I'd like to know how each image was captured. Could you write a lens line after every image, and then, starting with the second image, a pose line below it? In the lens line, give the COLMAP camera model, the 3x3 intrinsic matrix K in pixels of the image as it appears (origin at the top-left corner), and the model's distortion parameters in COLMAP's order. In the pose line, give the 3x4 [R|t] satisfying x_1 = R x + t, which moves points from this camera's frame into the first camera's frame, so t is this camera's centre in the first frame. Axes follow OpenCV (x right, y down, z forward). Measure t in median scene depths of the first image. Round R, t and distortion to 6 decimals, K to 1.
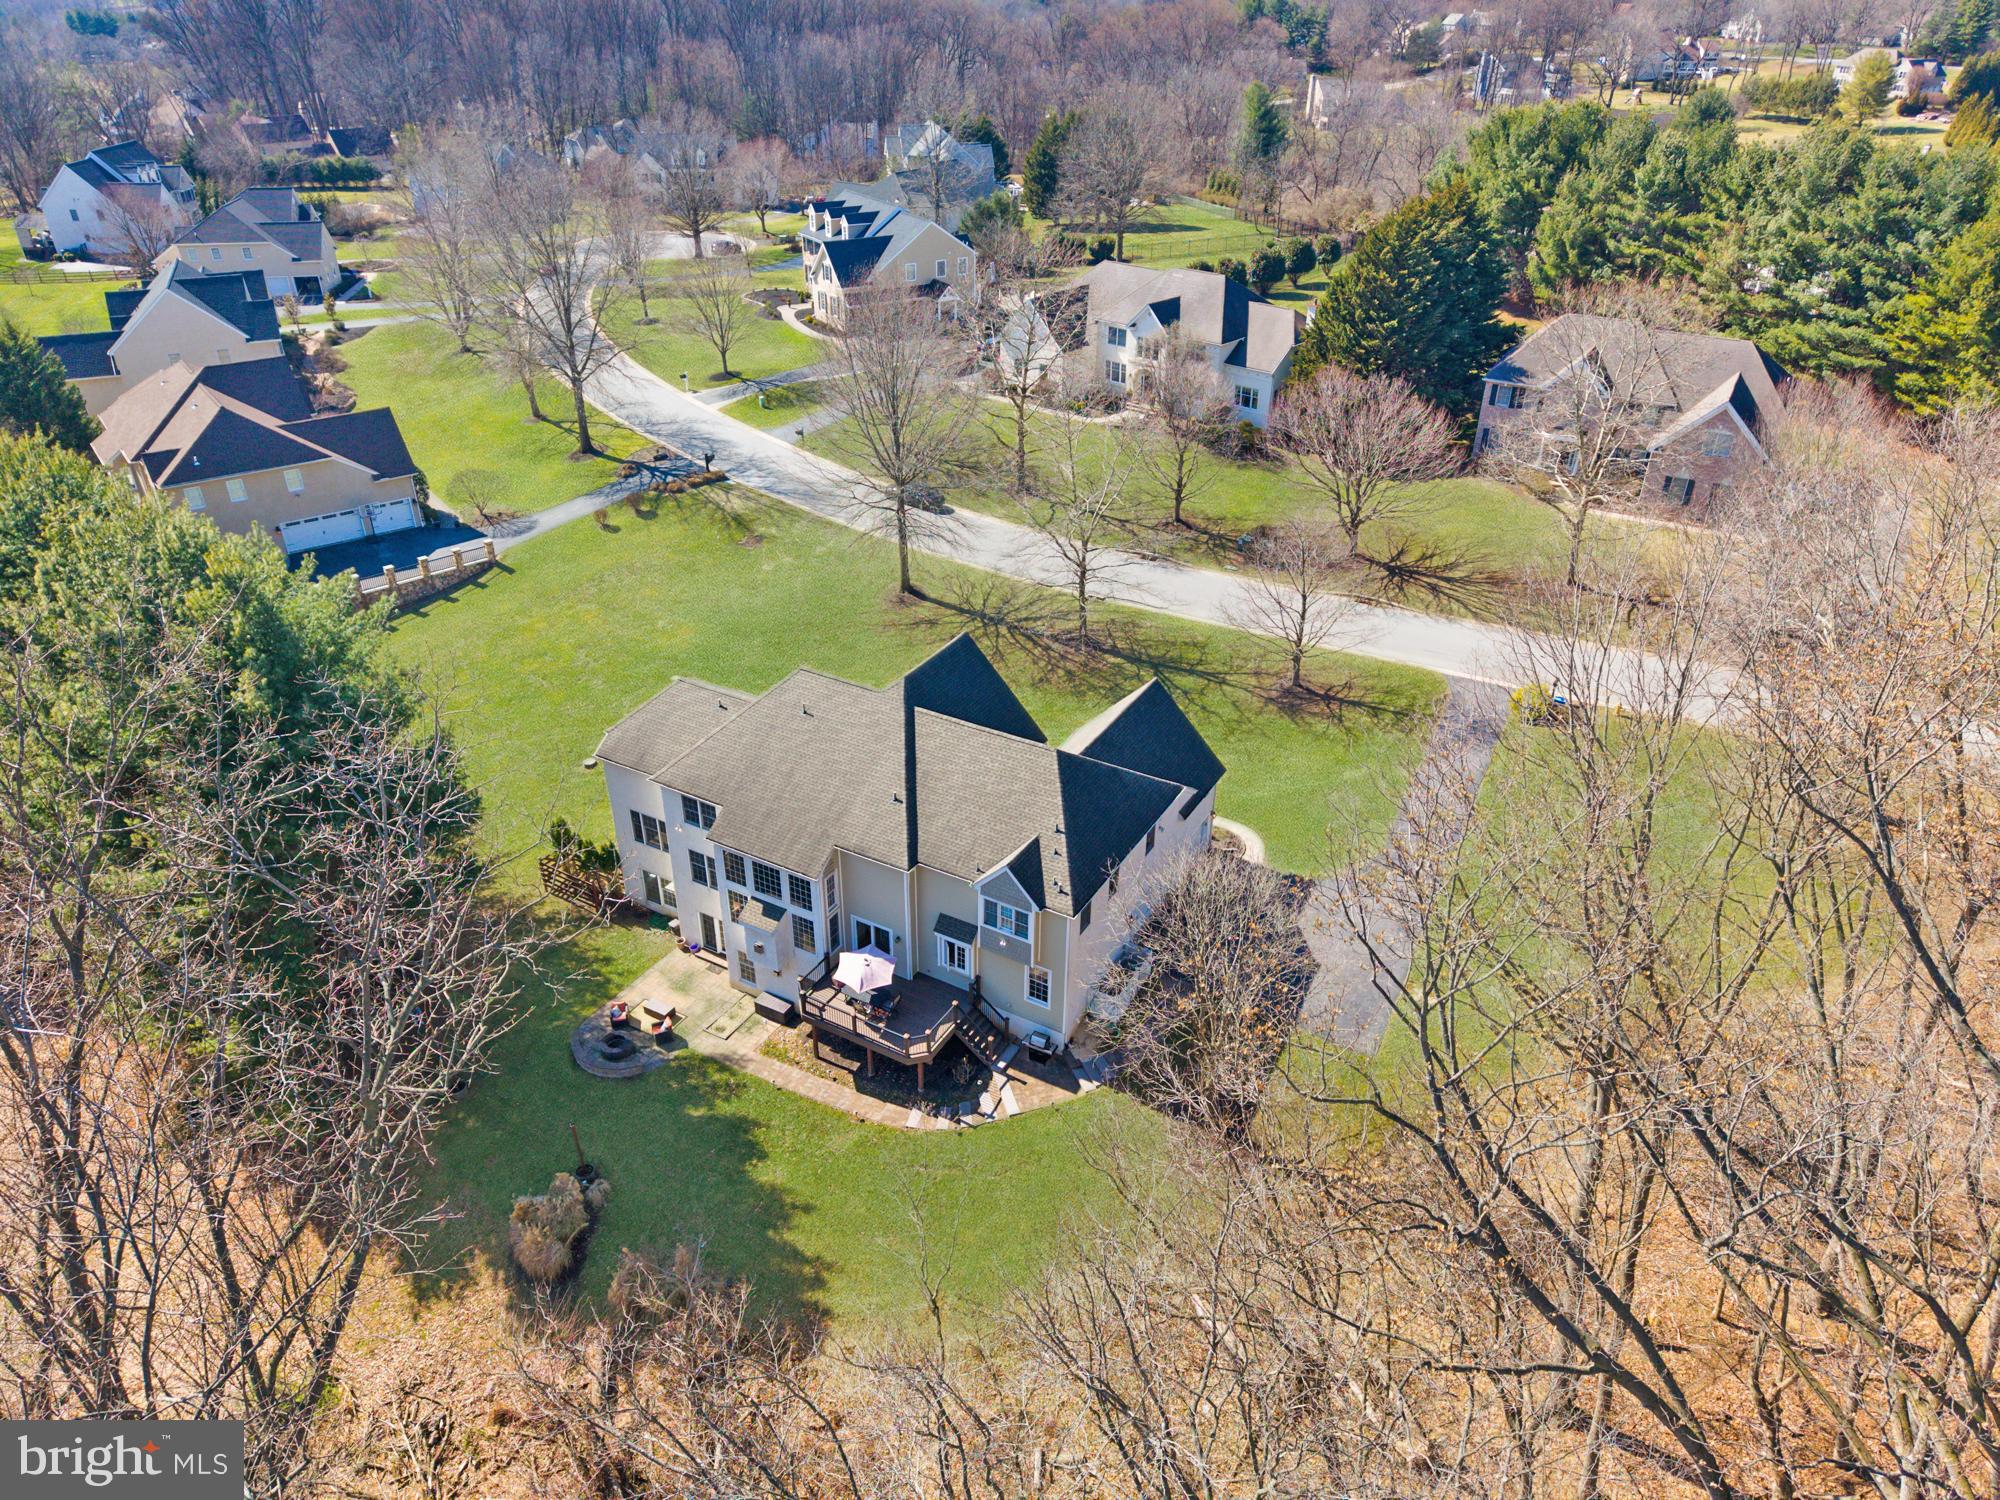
lens RADIAL K [[1348.0, 0, 1024.9], [0, 1348.0, 741.7], [0, 0, 1]] dist [0.004483, 0.000709]
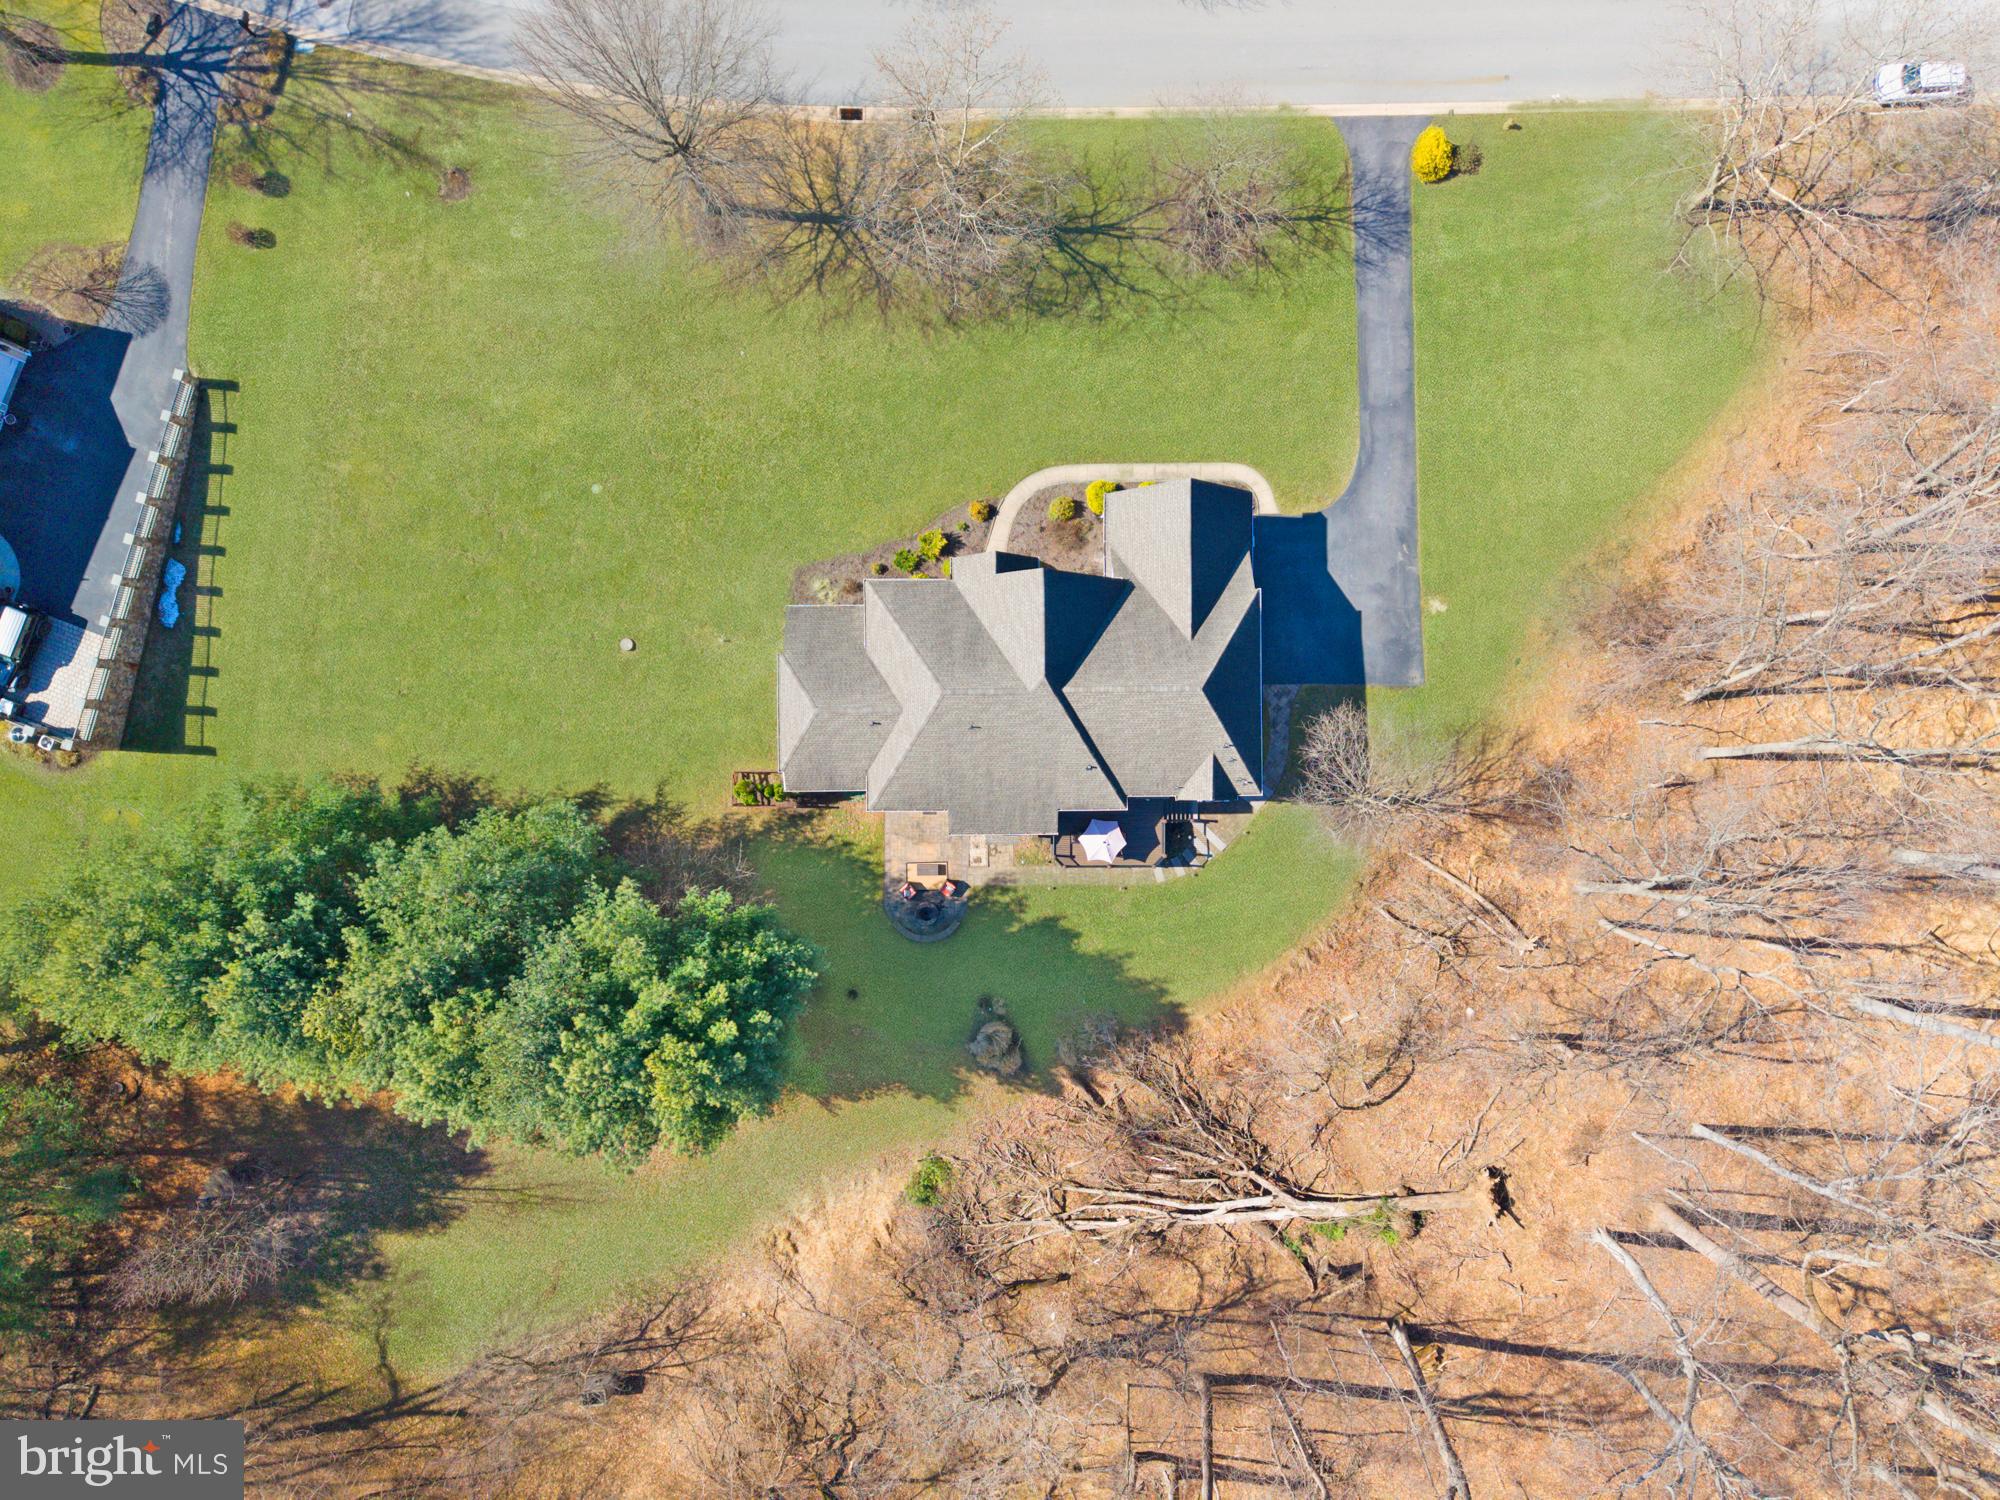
lens RADIAL K [[1349.1, 0, 1000.0], [0, 1349.1, 750.0], [0, 0, 1]] dist [0.029504, -0.000508]
pose [[0.872676, -0.488289, 0.003238, -0.160002], [0.244303, 0.442342, 0.862931, -1.023568], [-0.422792, -0.752268, 0.505312, 0.395200]]
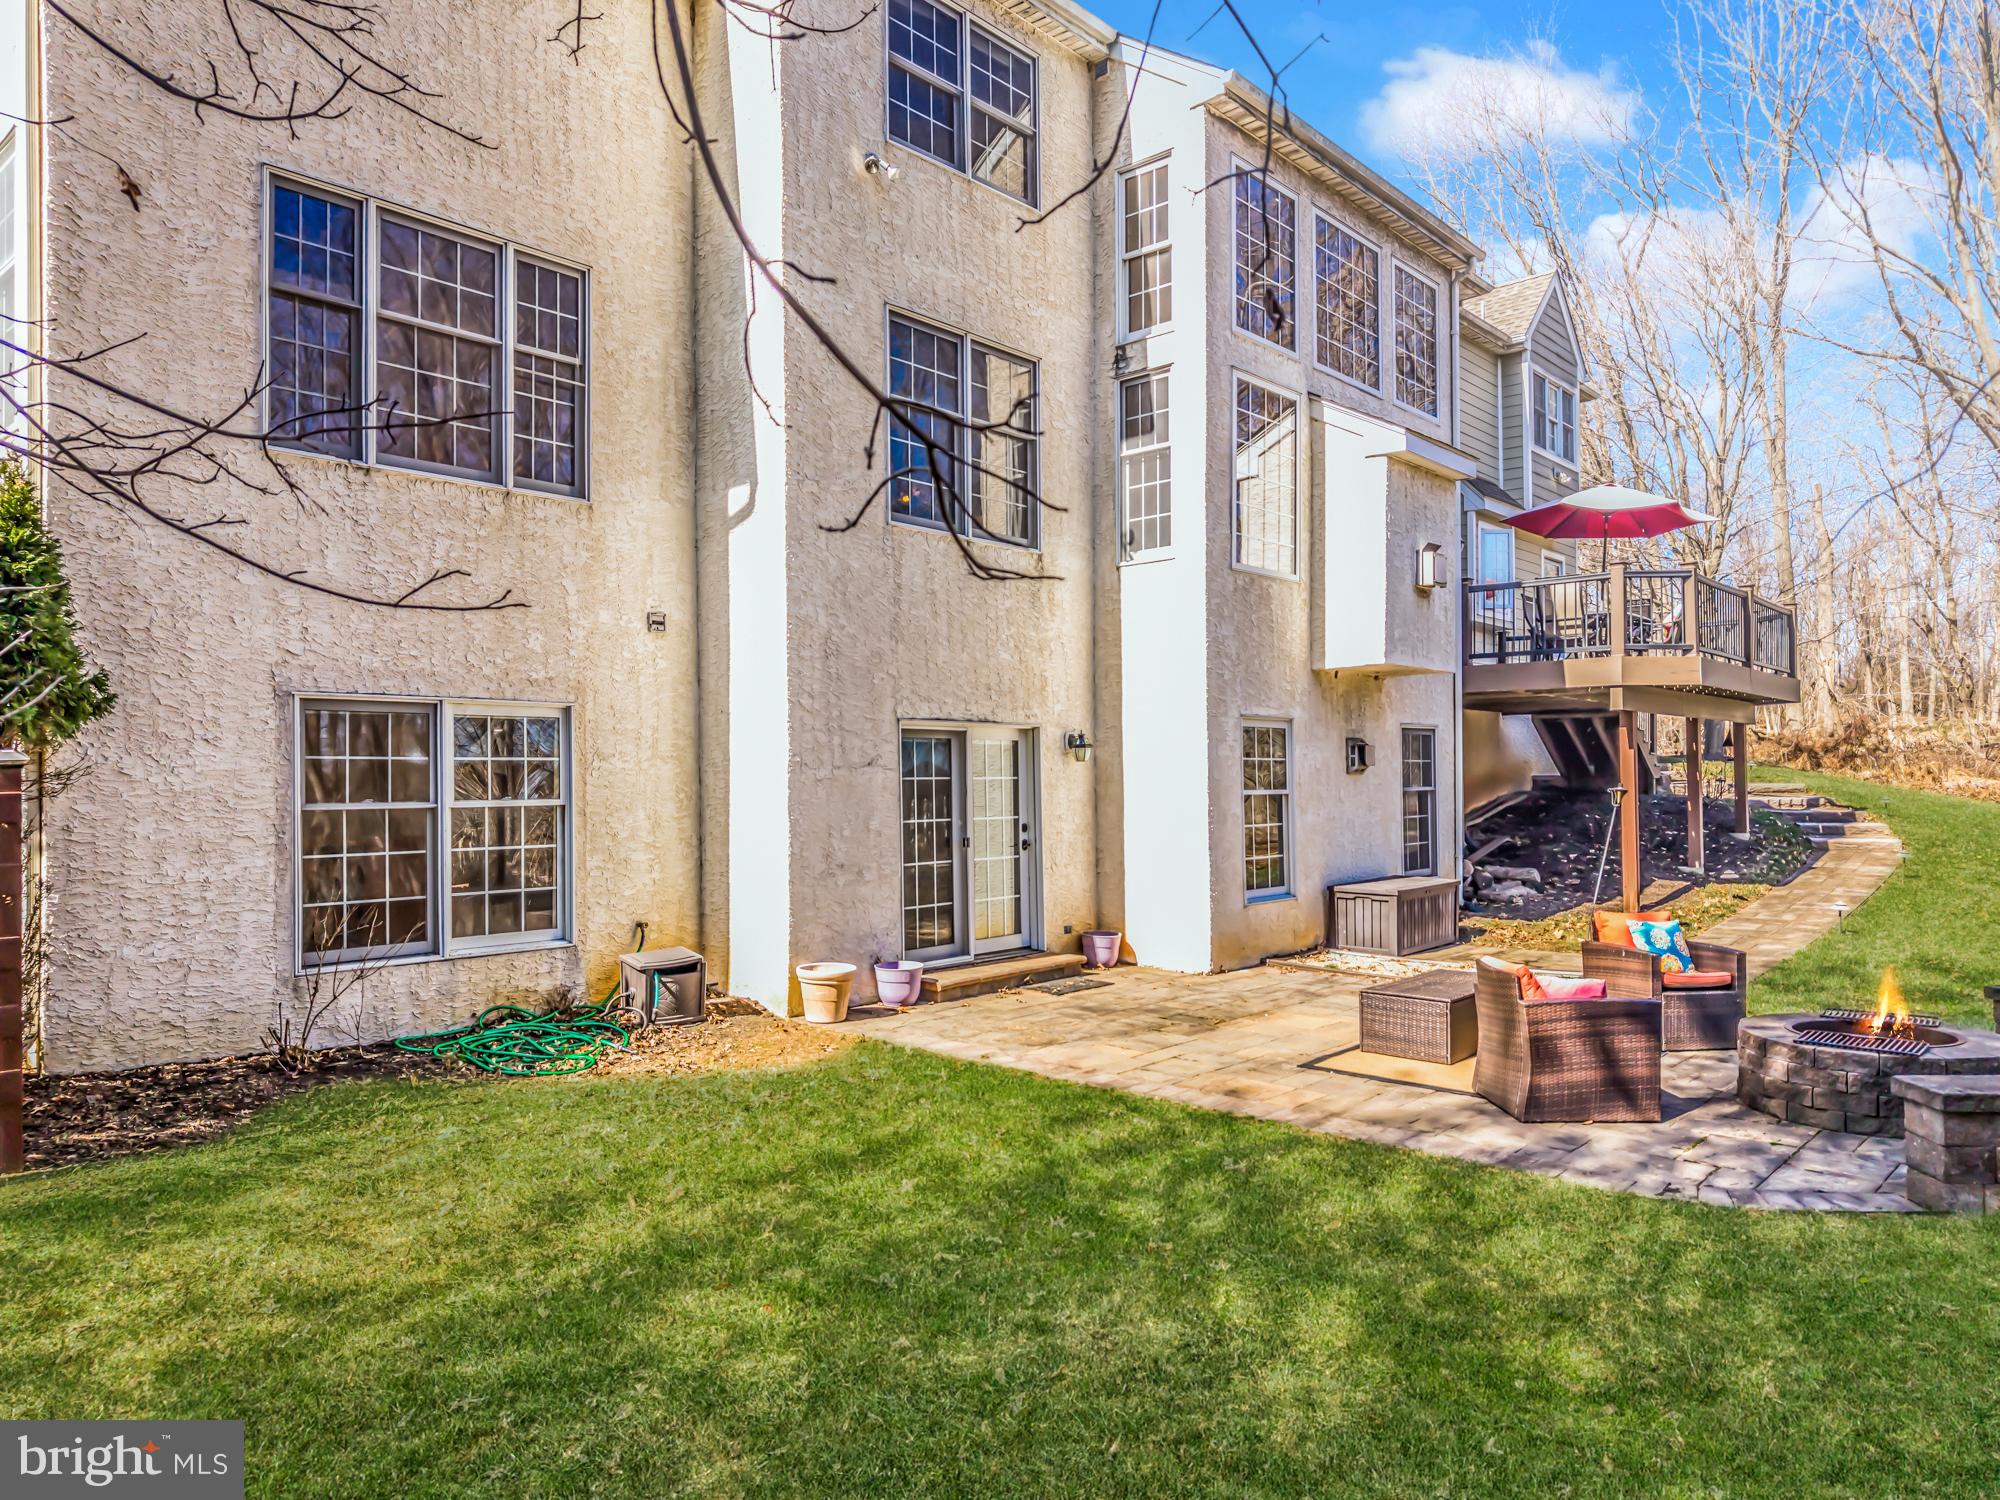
lens RADIAL K [[1349.1, 0, 1000.0], [0, 1349.1, 750.0], [0, 0, 1]] dist [0.029504, -0.000508]
pose [[0.208607, -0.010212, 0.977946, -0.453384], [0.493480, 0.864416, -0.096239, 0.166092], [-0.844370, 0.502673, 0.185362, 1.031337]]
